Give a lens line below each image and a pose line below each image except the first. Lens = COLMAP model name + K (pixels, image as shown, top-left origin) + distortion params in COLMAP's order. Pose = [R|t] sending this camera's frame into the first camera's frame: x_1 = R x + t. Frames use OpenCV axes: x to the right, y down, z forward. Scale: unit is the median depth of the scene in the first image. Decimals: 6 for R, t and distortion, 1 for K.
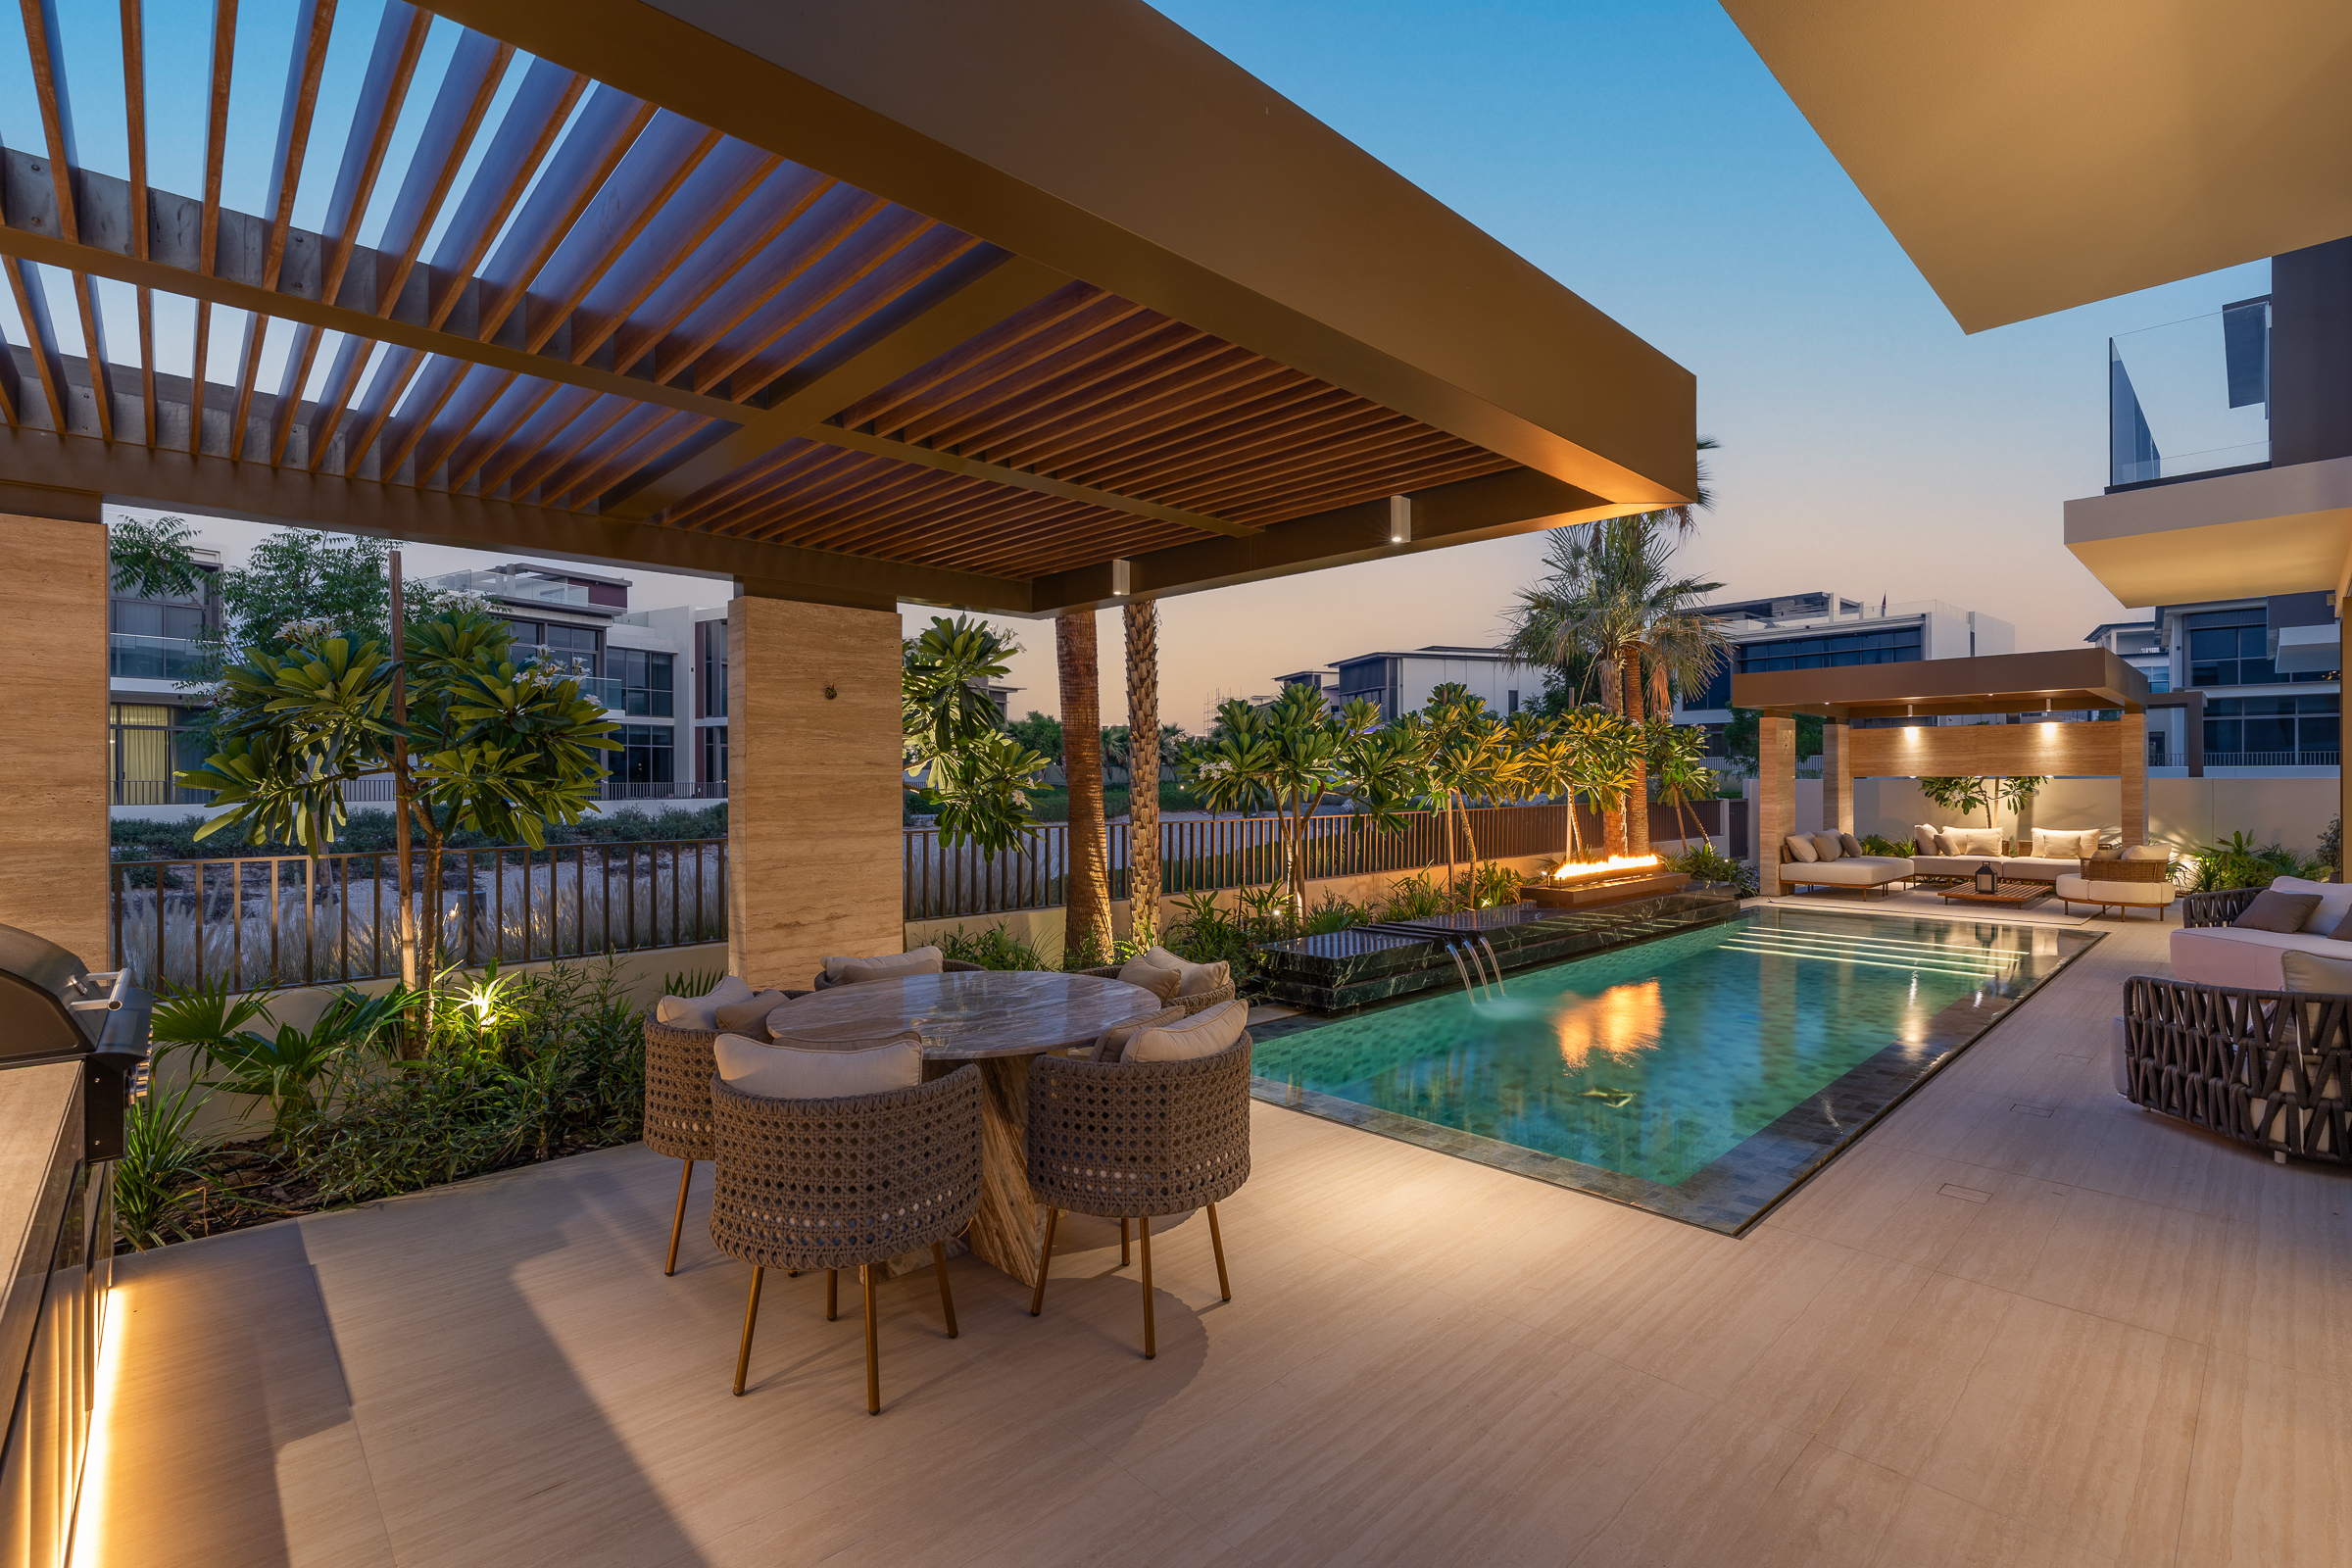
lens RADIAL K [[1063.2, 0, 1195.5], [0, 1063.2, 800.0], [0, 0, 1]] dist [-0.001591, 0.000406]
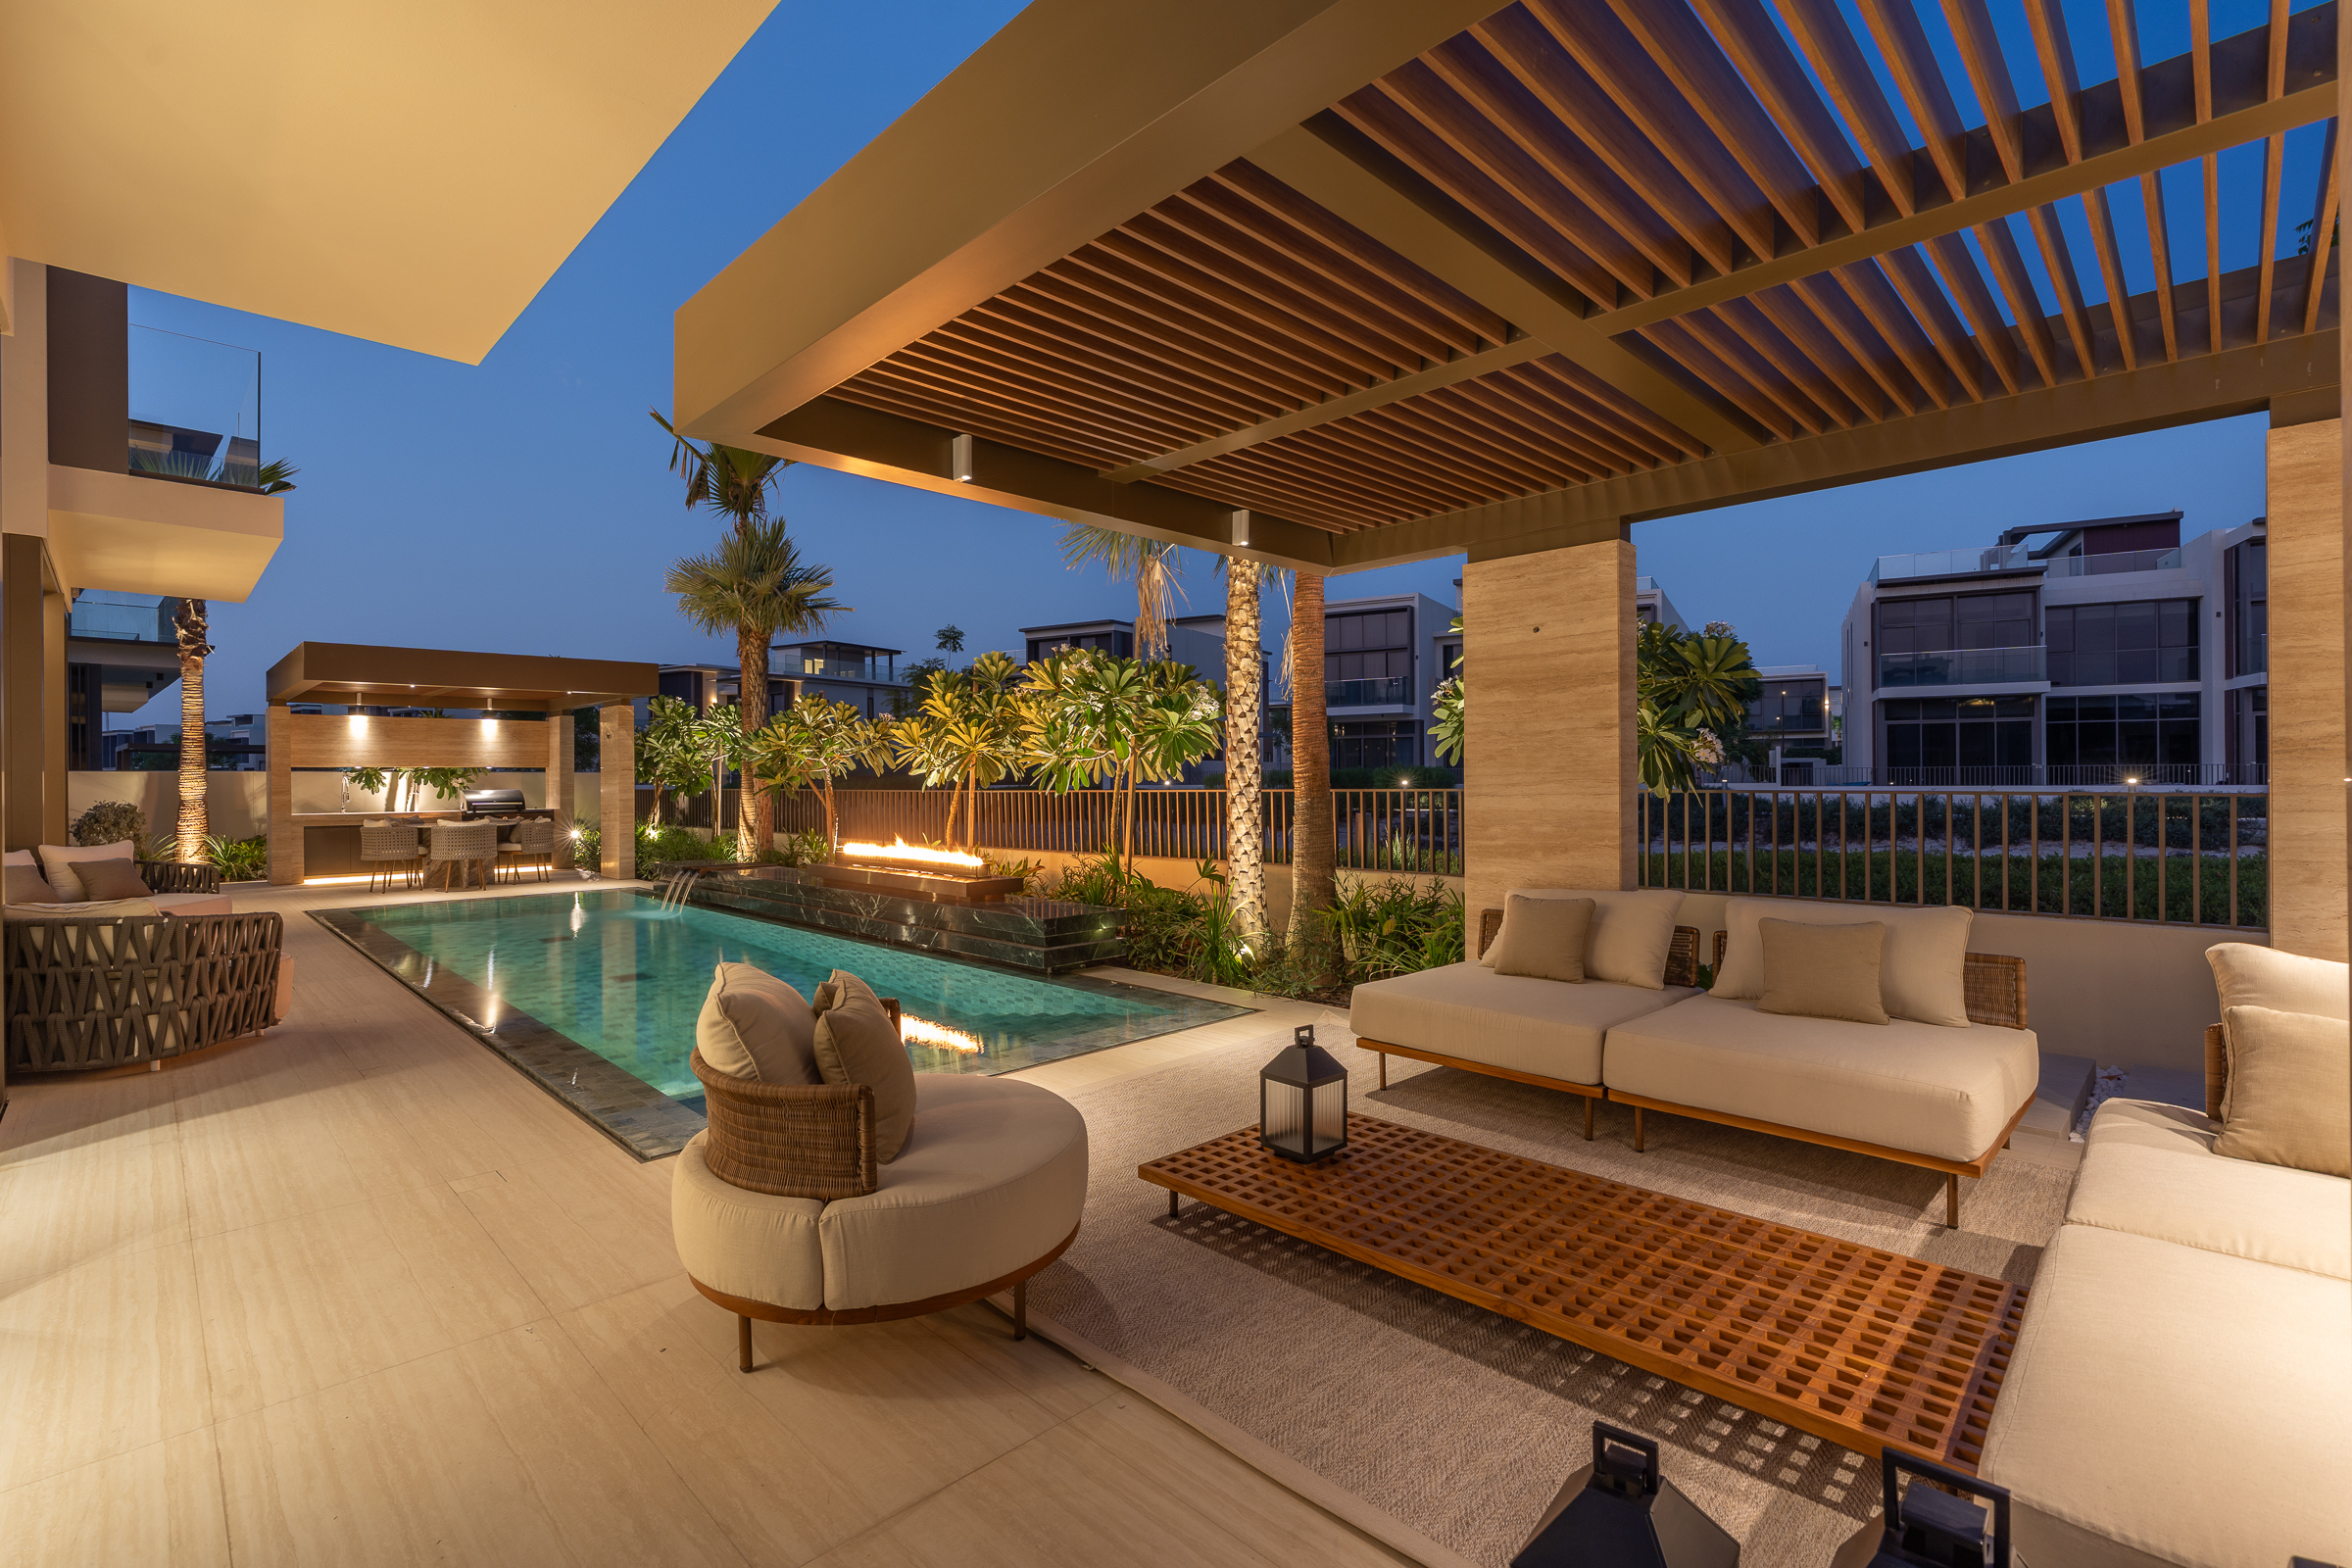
lens RADIAL K [[1065.8, 0, 1169.5], [0, 1065.8, 777.6], [0, 0, 1]] dist [-0.000684, -0.000036]
pose [[0.004940, 0.001093, -0.999987, 1.839021], [-0.011633, 0.999932, 0.001036, -0.002695], [0.999920, 0.011628, 0.004953, 1.788426]]
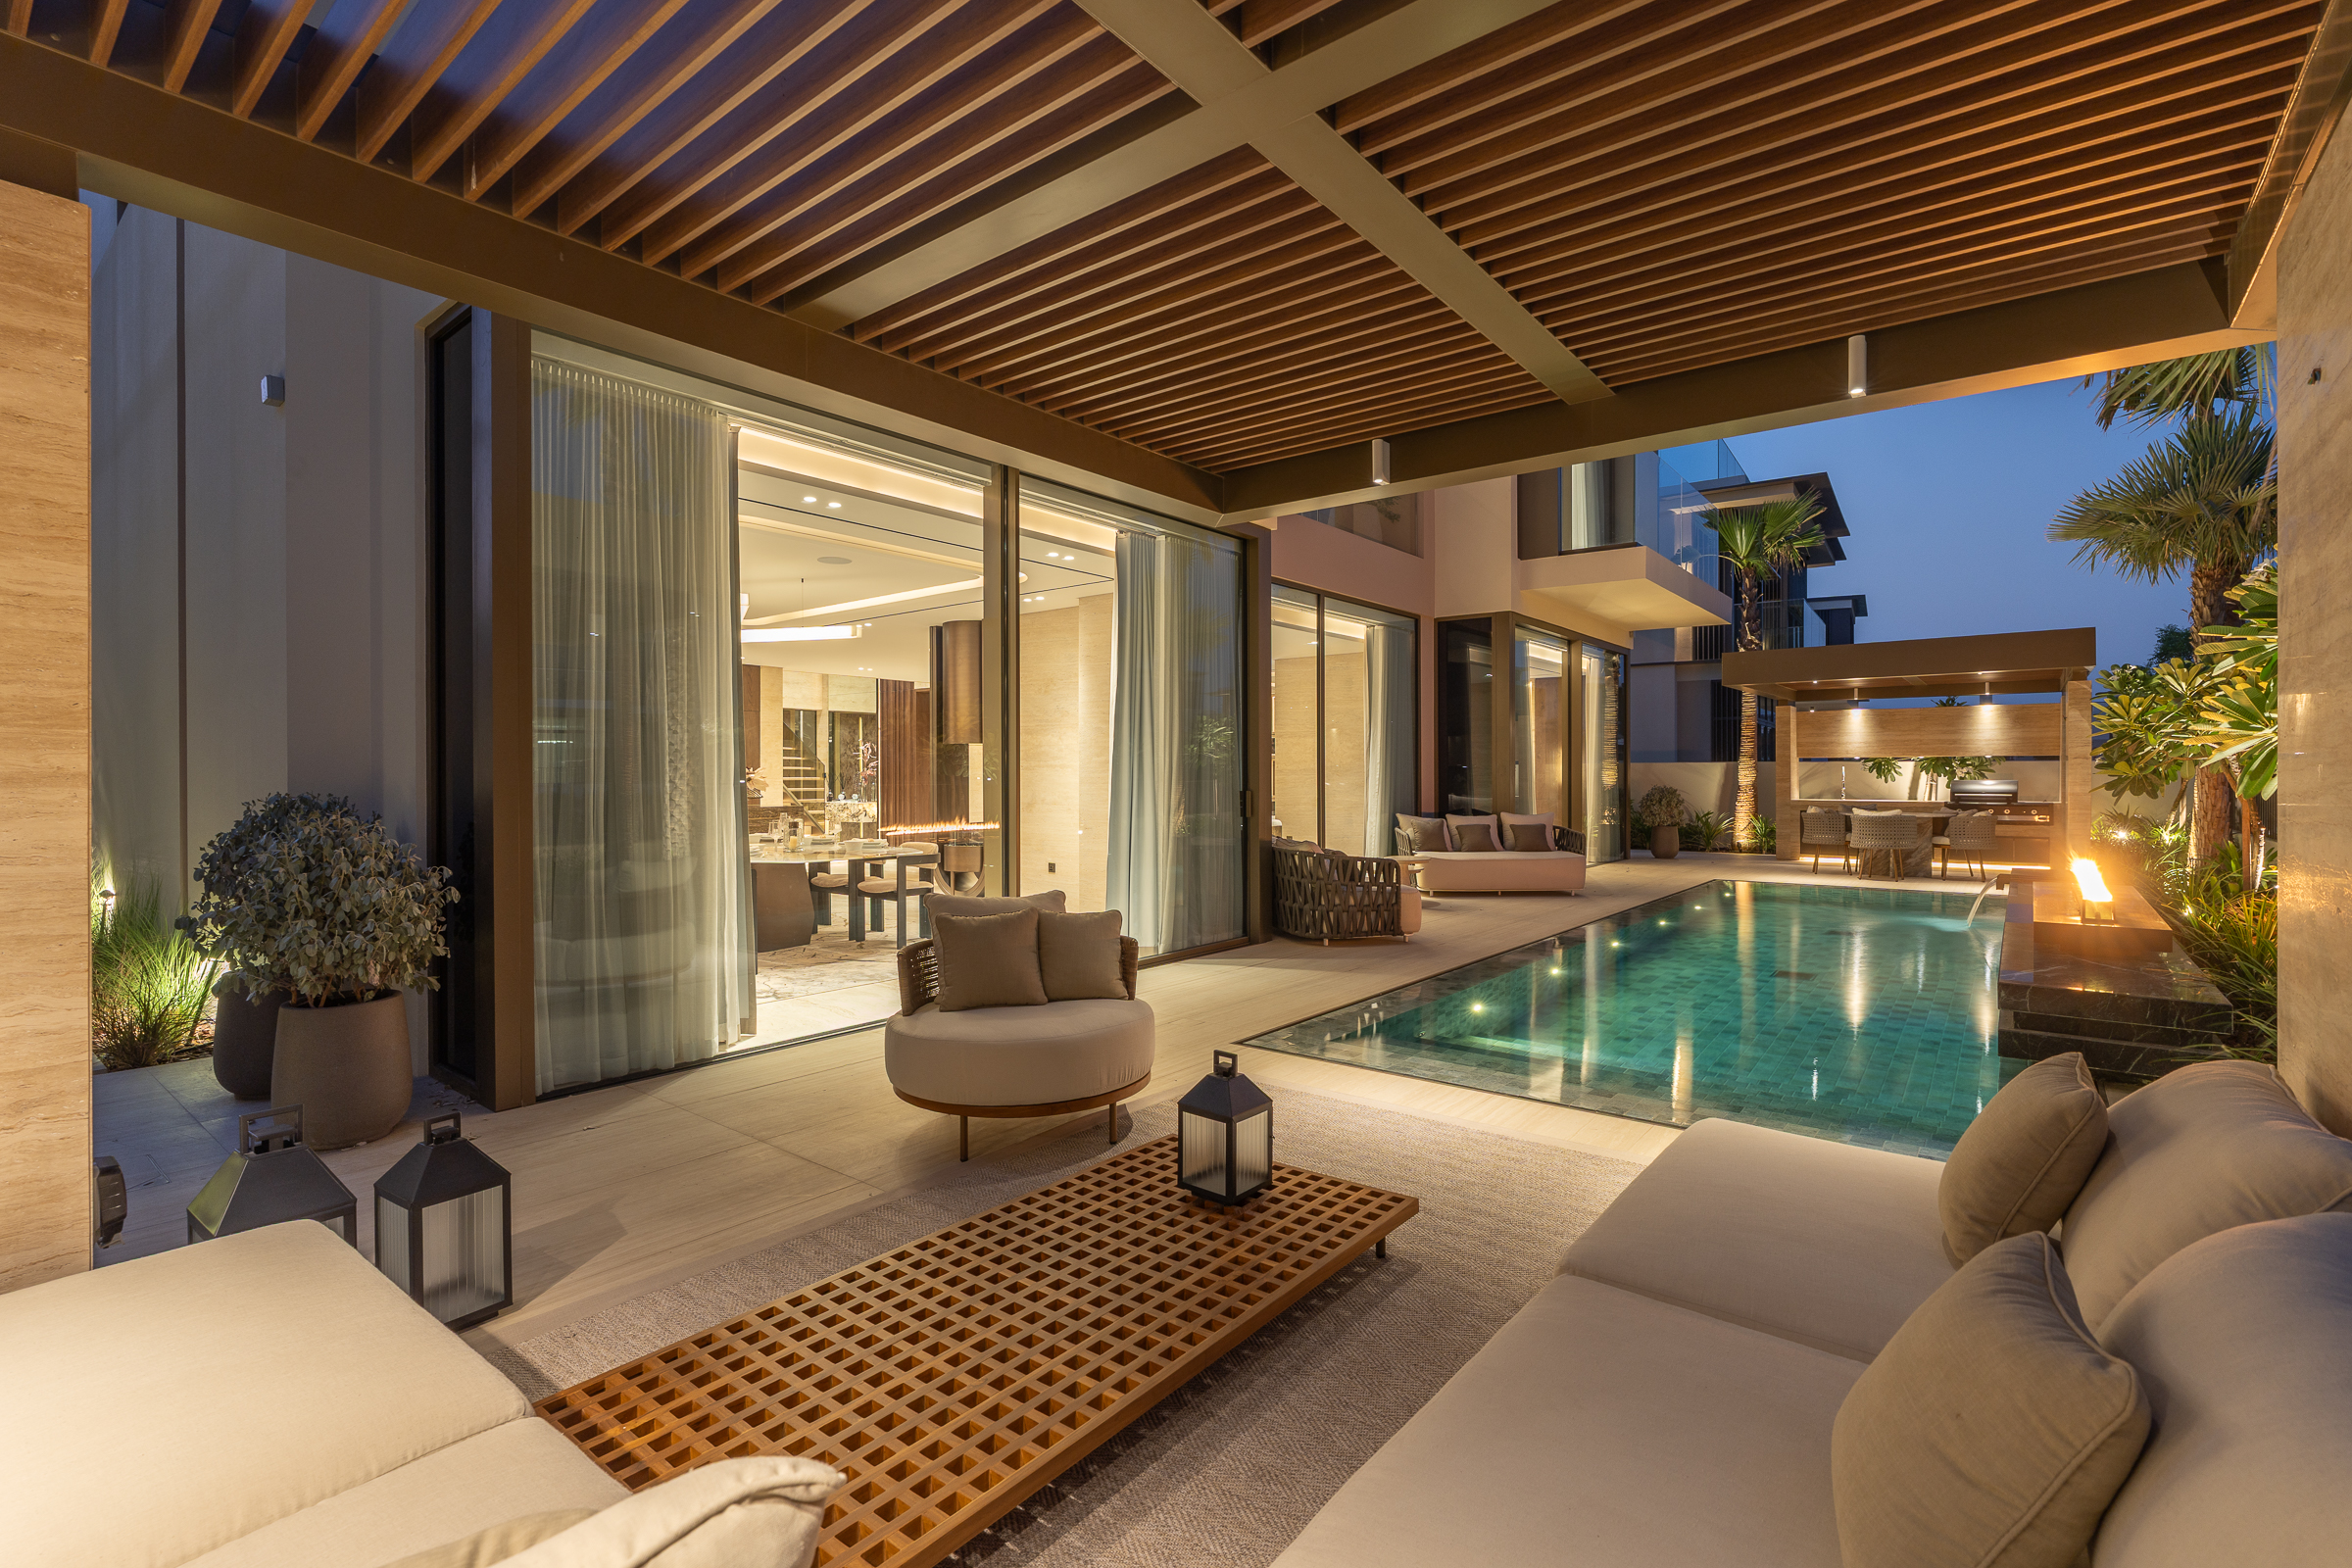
lens RADIAL K [[1063.7, 0, 1164.3], [0, 1063.7, 771.7], [0, 0, 1]] dist [-0.001503, 0.000214]
pose [[-0.992820, 0.003014, -0.119580, 1.461894], [0.001057, 0.999864, 0.016430, -0.010649], [0.119613, 0.016186, -0.992689, 2.242305]]
